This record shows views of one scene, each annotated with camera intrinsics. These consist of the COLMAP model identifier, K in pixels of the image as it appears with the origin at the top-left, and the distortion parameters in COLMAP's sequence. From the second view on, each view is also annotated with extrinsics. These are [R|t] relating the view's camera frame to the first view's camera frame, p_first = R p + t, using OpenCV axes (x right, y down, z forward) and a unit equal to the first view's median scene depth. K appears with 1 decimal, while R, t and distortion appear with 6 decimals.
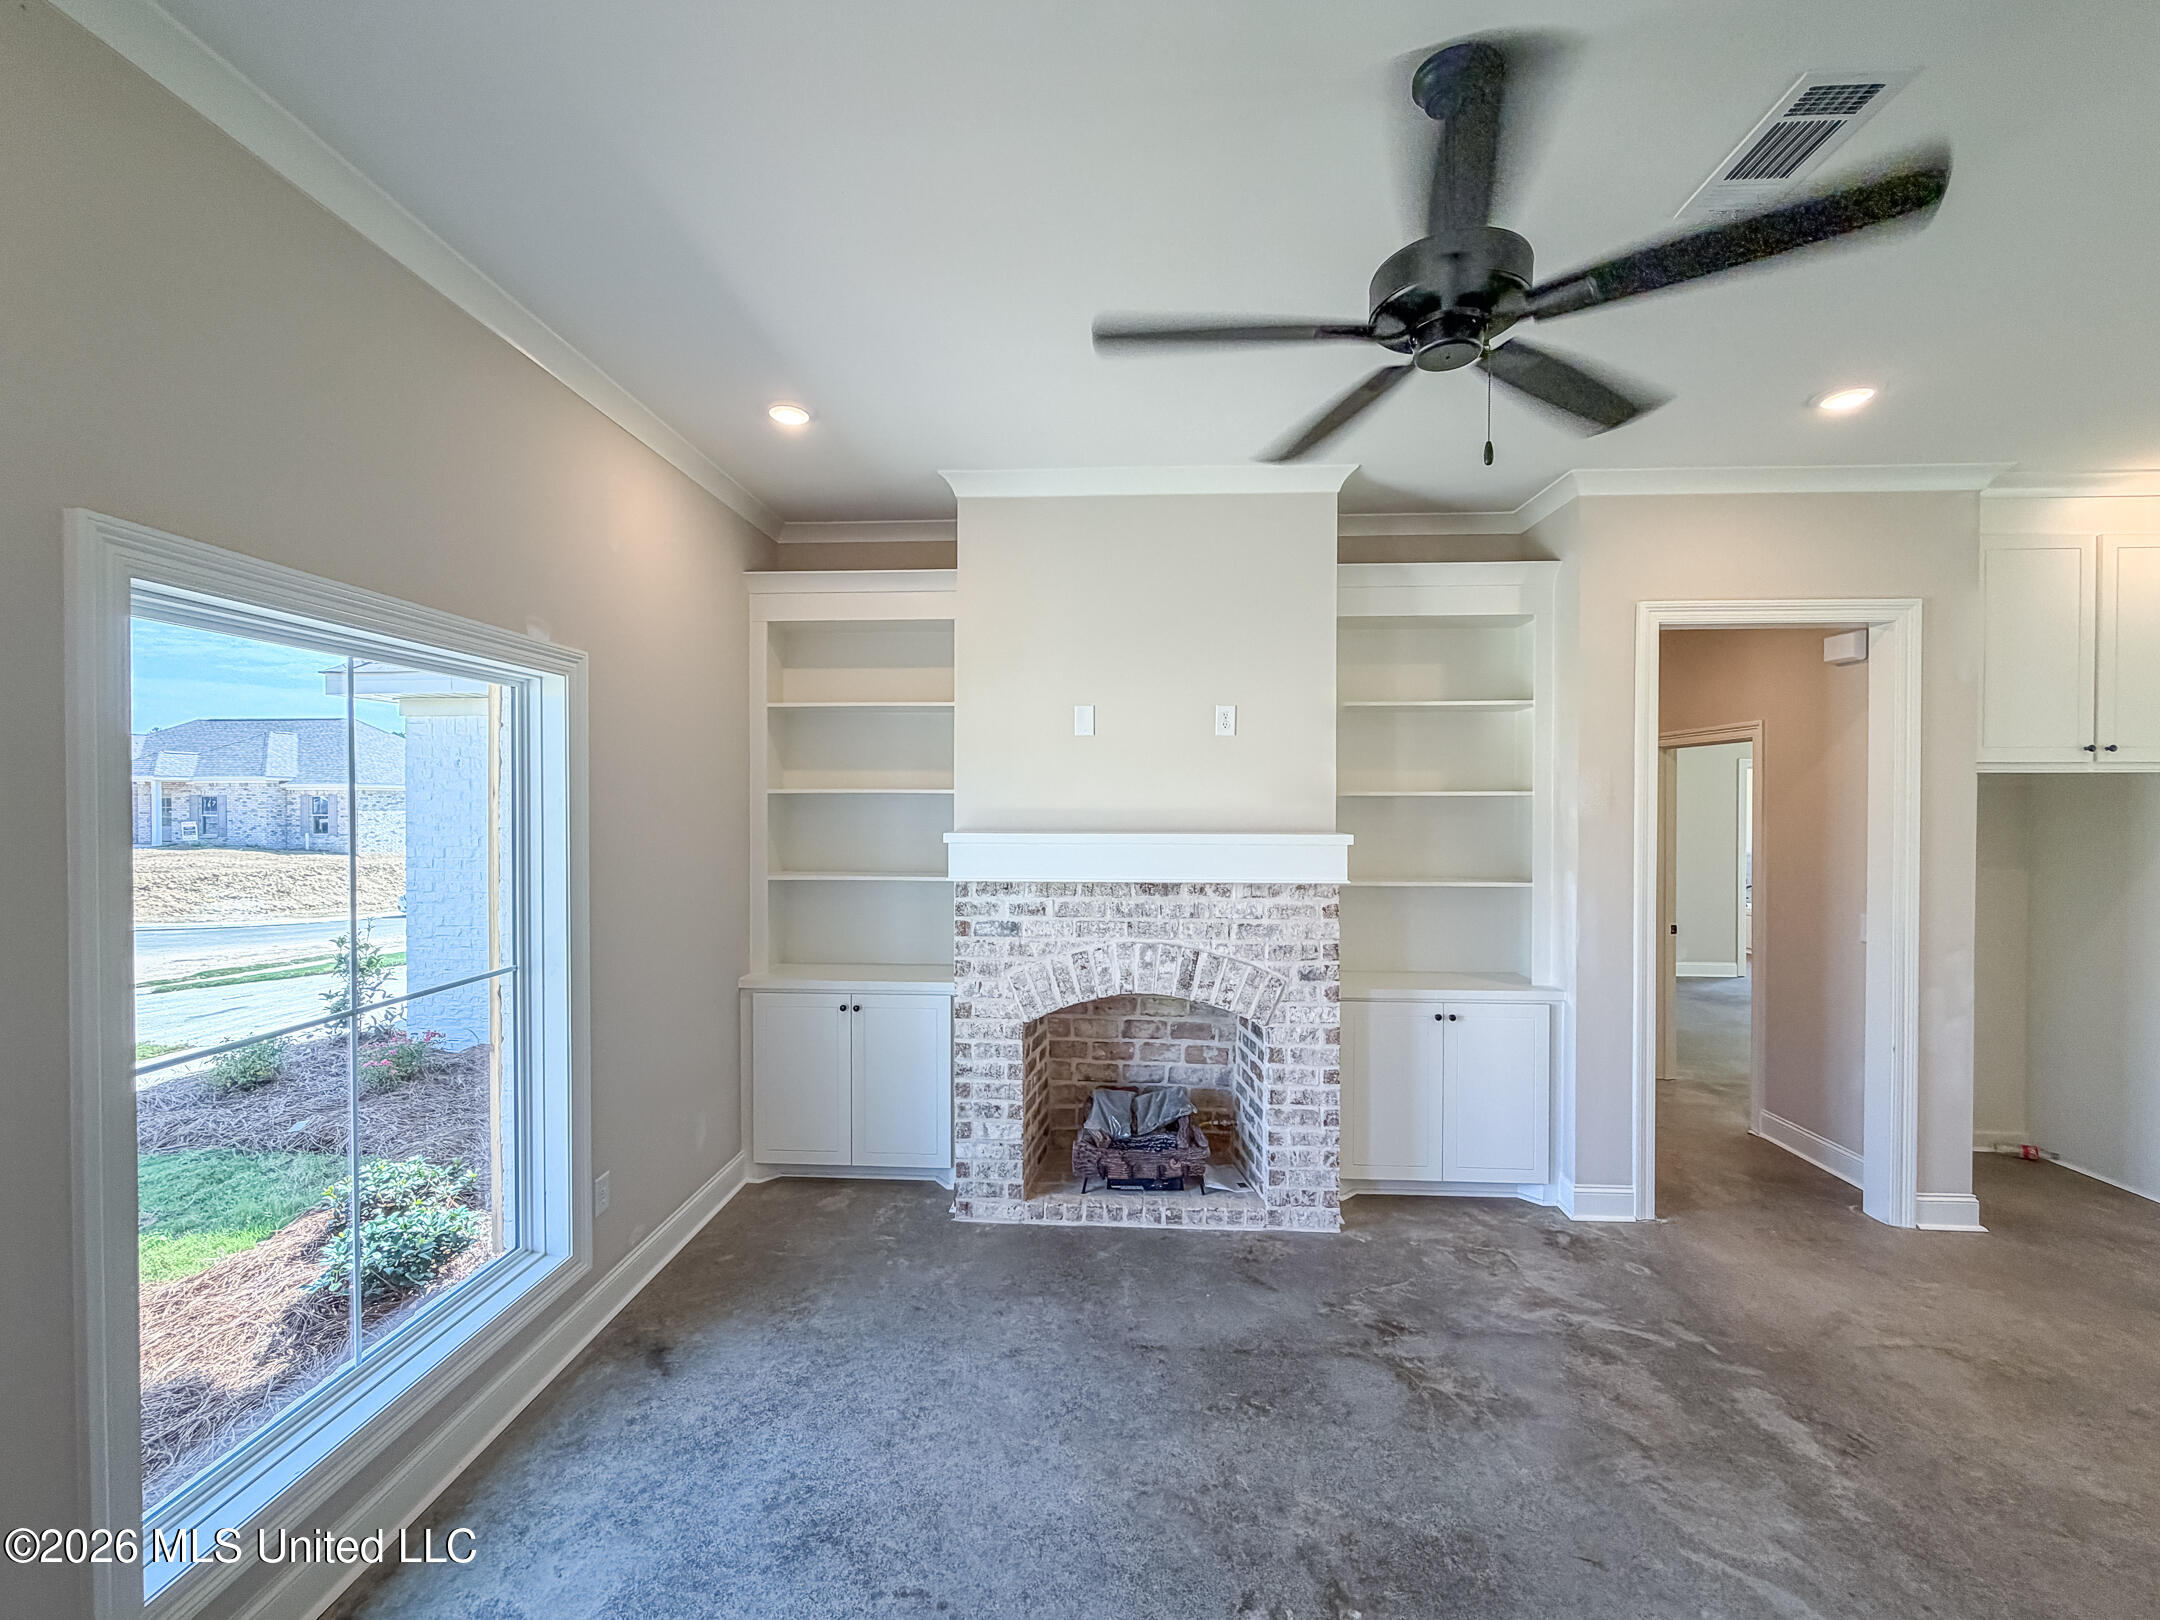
lens RADIAL K [[870.6, 0, 1072.3], [0, 870.6, 809.5], [0, 0, 1]] dist [0.000604, -0.000605]
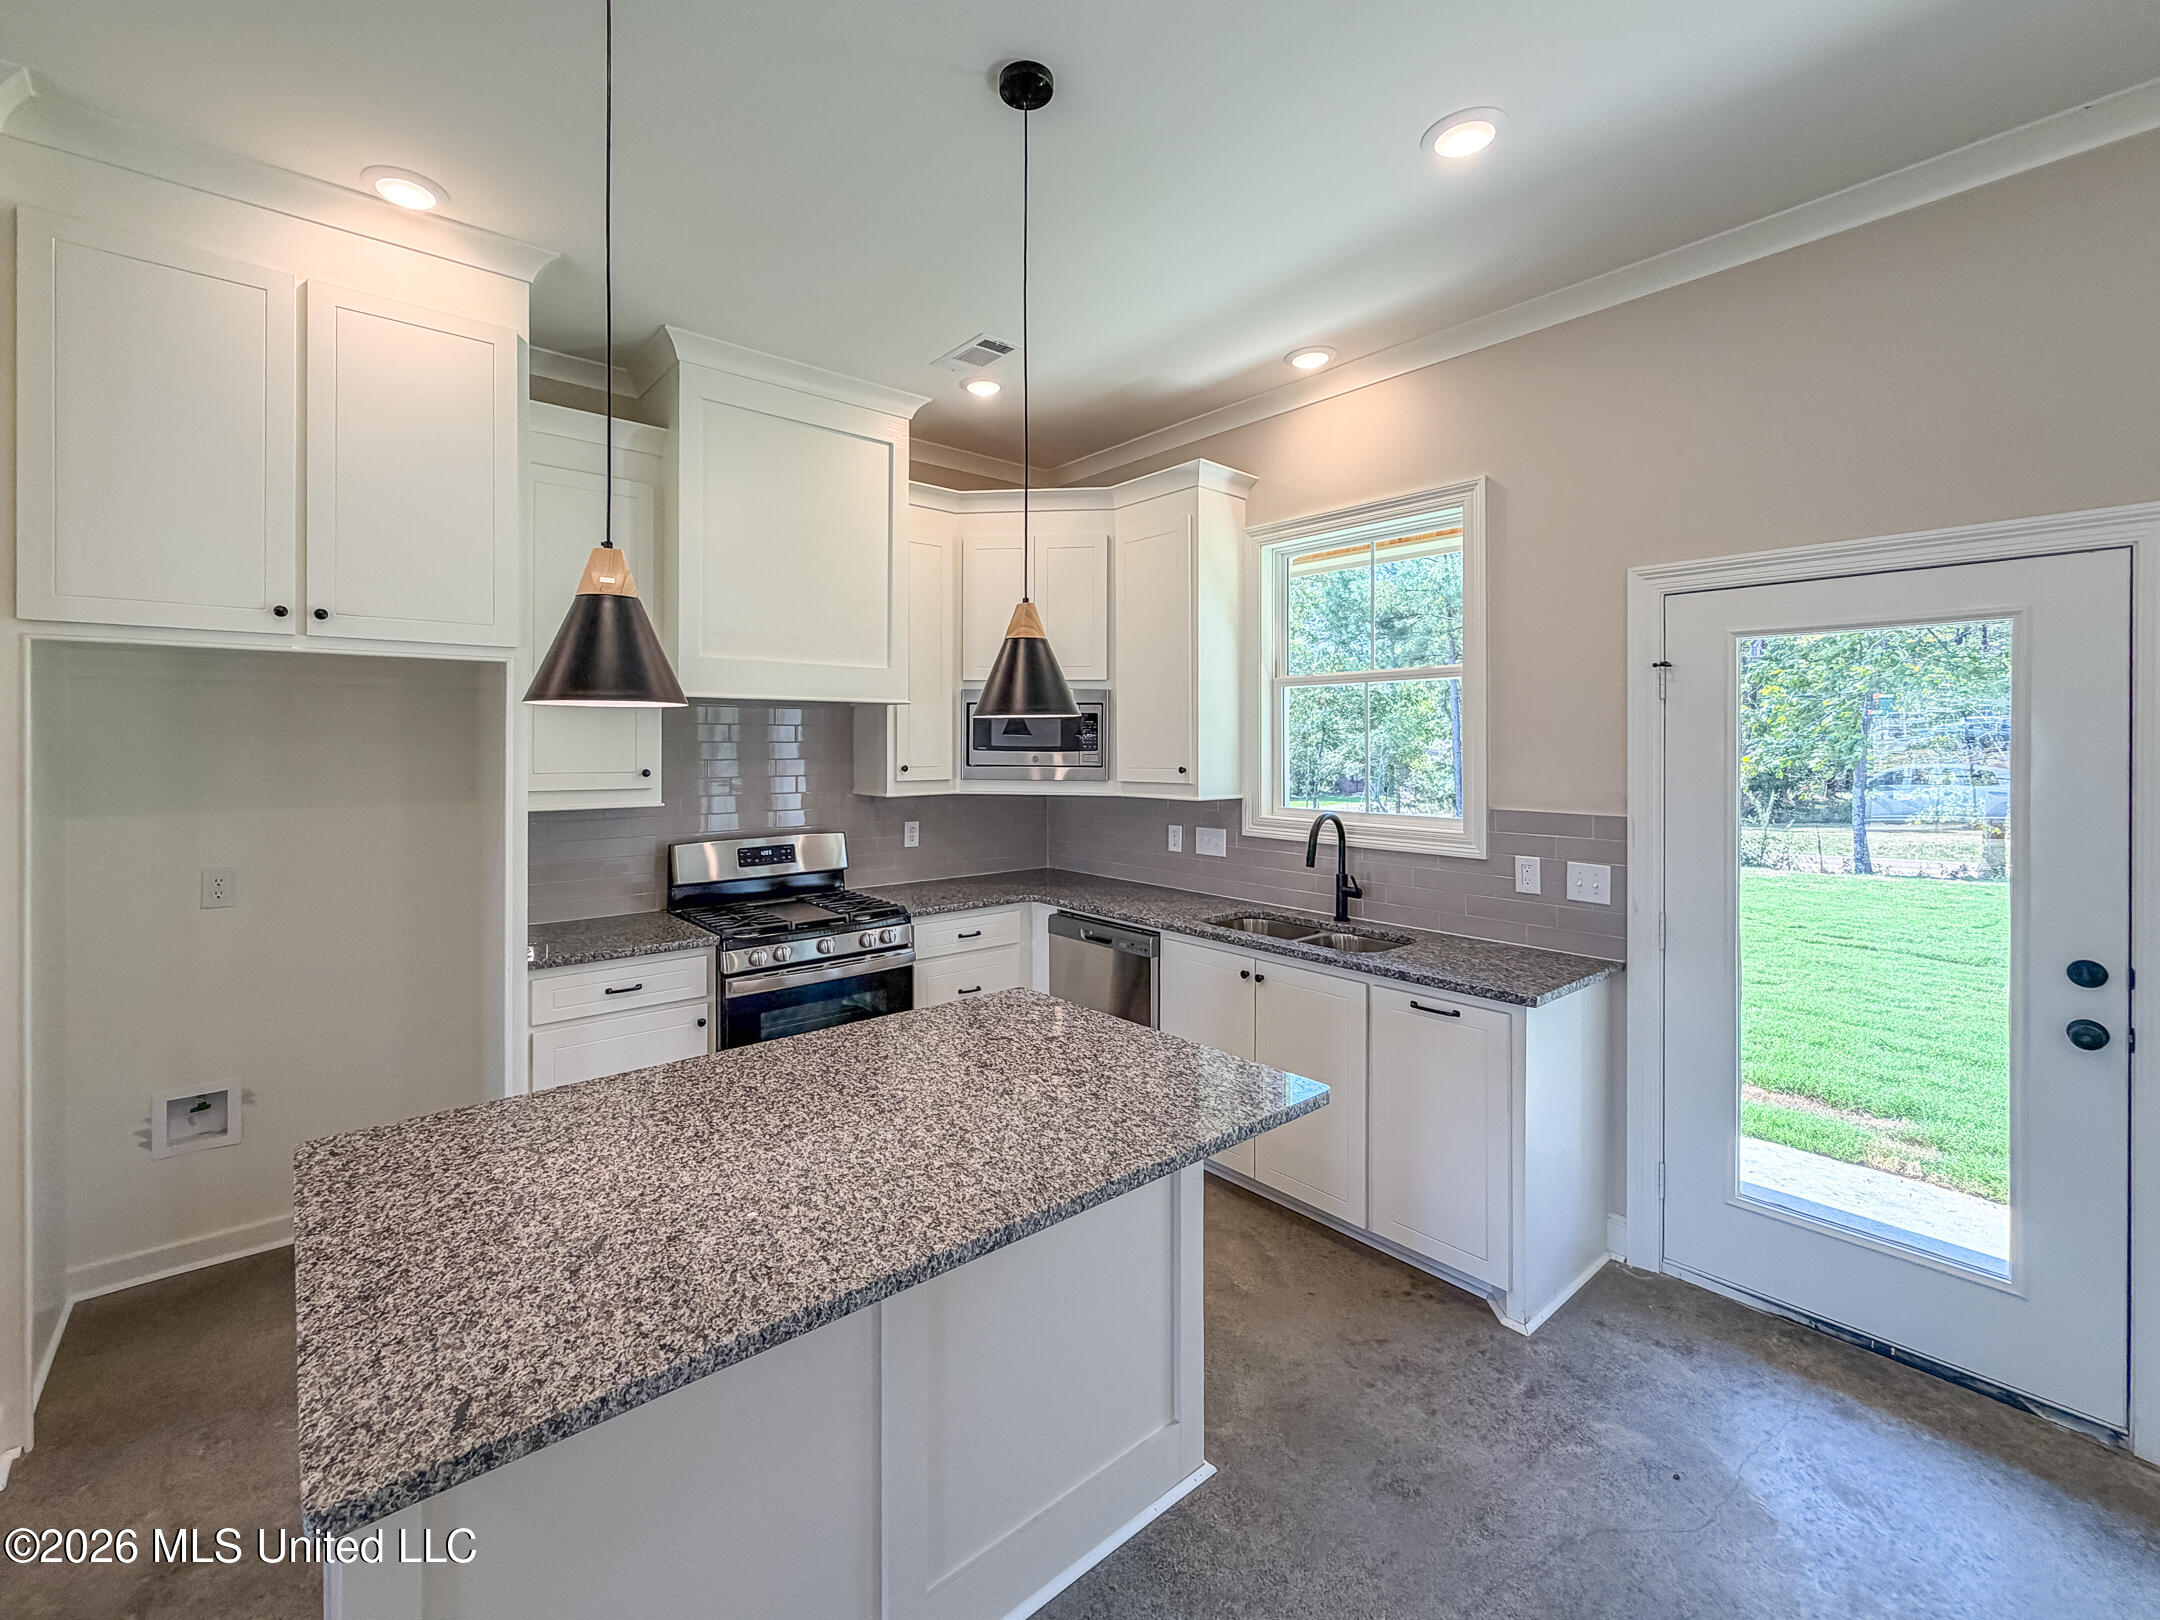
lens RADIAL K [[920.3, 0, 1029.6], [0, 920.3, 745.4], [0, 0, 1]] dist [-0.002978, 0.000205]
pose [[0.737136, -0.003486, 0.675736, 1.128432], [0.008621, 0.999954, -0.004247, 0.033534], [-0.675690, 0.008956, 0.737132, 0.150305]]
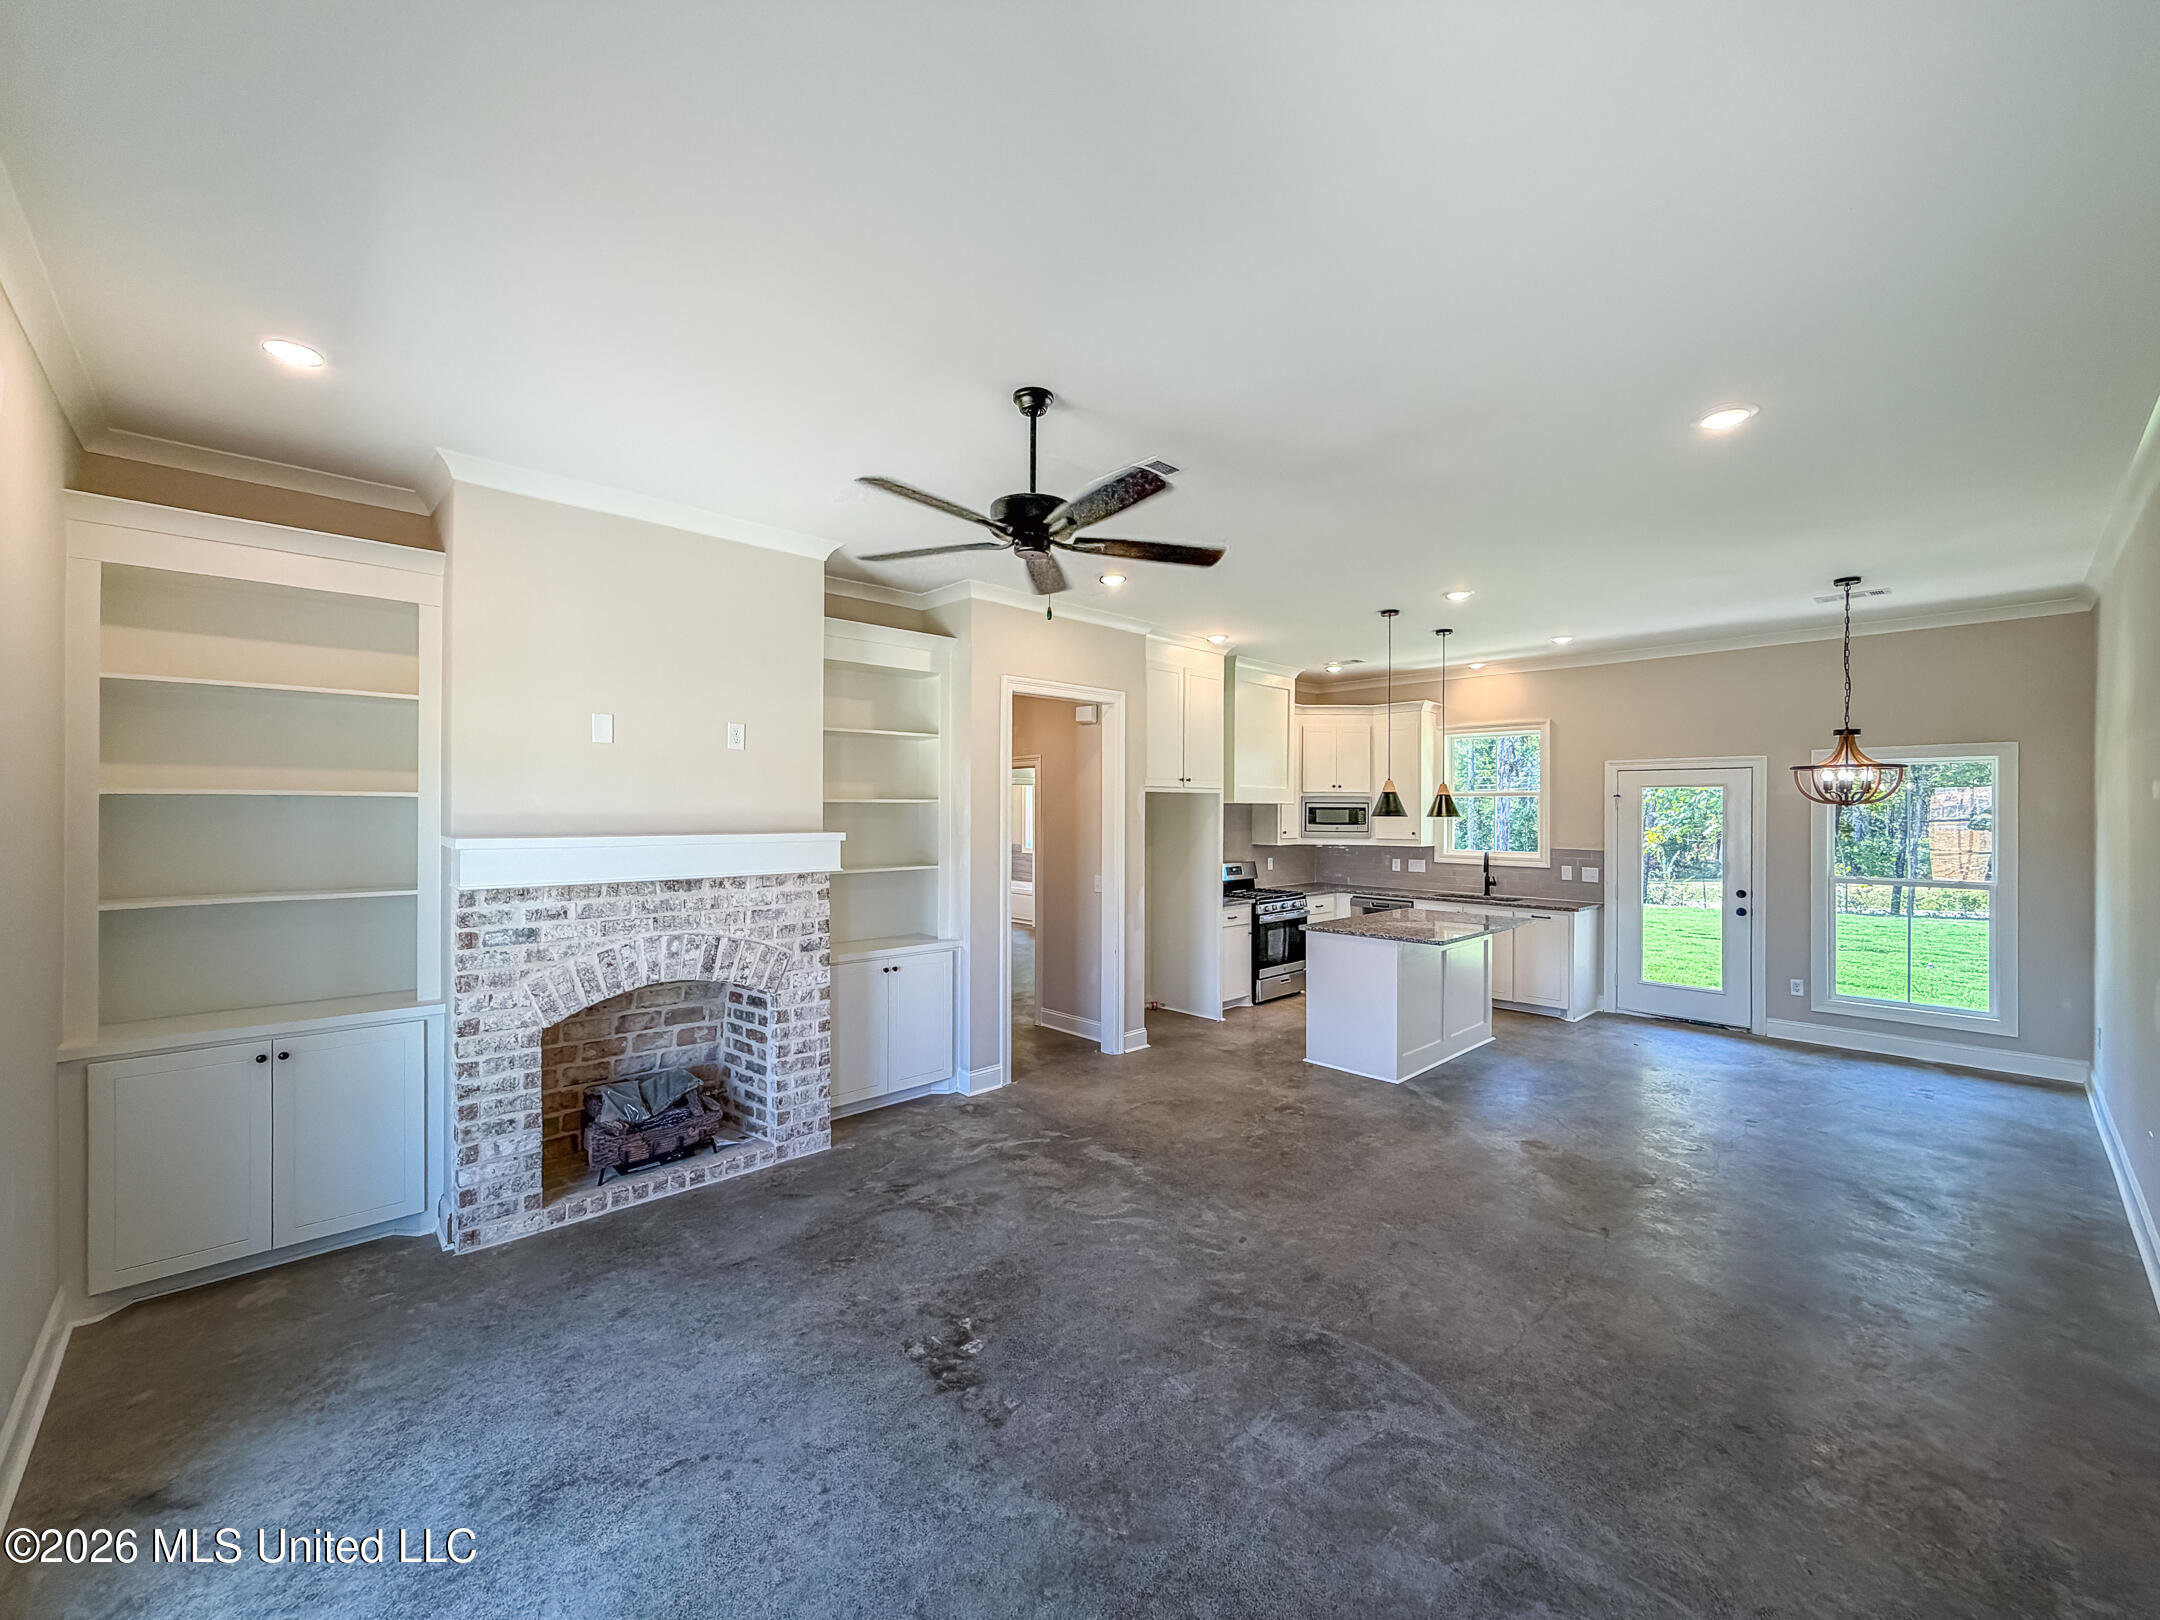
lens RADIAL K [[870.6, 0, 1070.8], [0, 870.6, 811.0], [0, 0, 1]] dist [0.000604, -0.000605]
pose [[0.687325, -0.000556, 0.726349, -0.366205], [0.005517, 0.999975, -0.004455, 0.004539], [-0.726329, 0.007069, 0.687311, -0.121849]]
